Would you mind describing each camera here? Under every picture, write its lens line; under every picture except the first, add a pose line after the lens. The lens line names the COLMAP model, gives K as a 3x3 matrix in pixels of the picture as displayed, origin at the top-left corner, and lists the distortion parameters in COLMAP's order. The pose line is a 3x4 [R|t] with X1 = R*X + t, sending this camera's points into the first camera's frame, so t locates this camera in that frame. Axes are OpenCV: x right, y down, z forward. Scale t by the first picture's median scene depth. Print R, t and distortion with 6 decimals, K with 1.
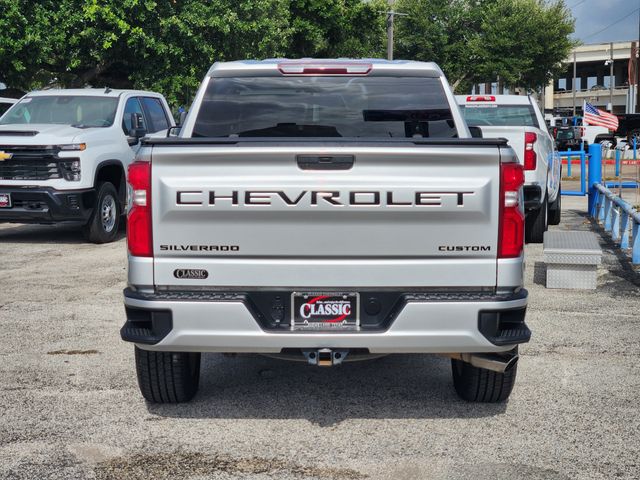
lens RADIAL K [[1207.7, 0, 327.0], [0, 1207.7, 243.6], [0, 0, 1]] dist [-0.033867, 0.000000]
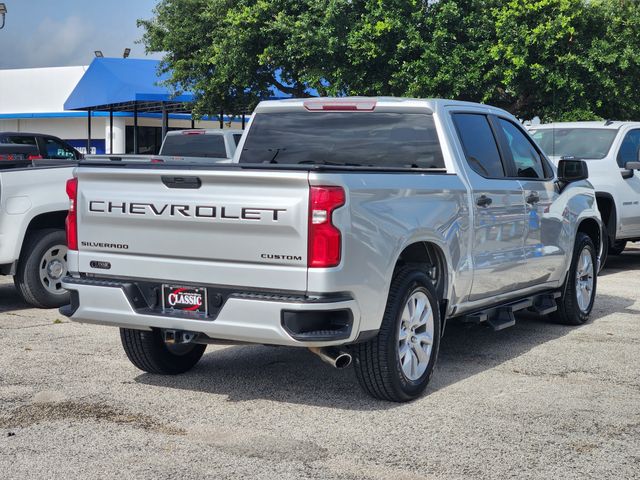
lens RADIAL K [[1207.7, 0, 323.9], [0, 1207.7, 234.3], [0, 0, 1]] dist [-0.033867, 0.000000]
pose [[0.879225, 0.046638, -0.474118, 0.719842], [-0.062744, 0.997864, -0.018197, 0.000605], [0.472257, 0.045748, 0.880273, -0.037940]]
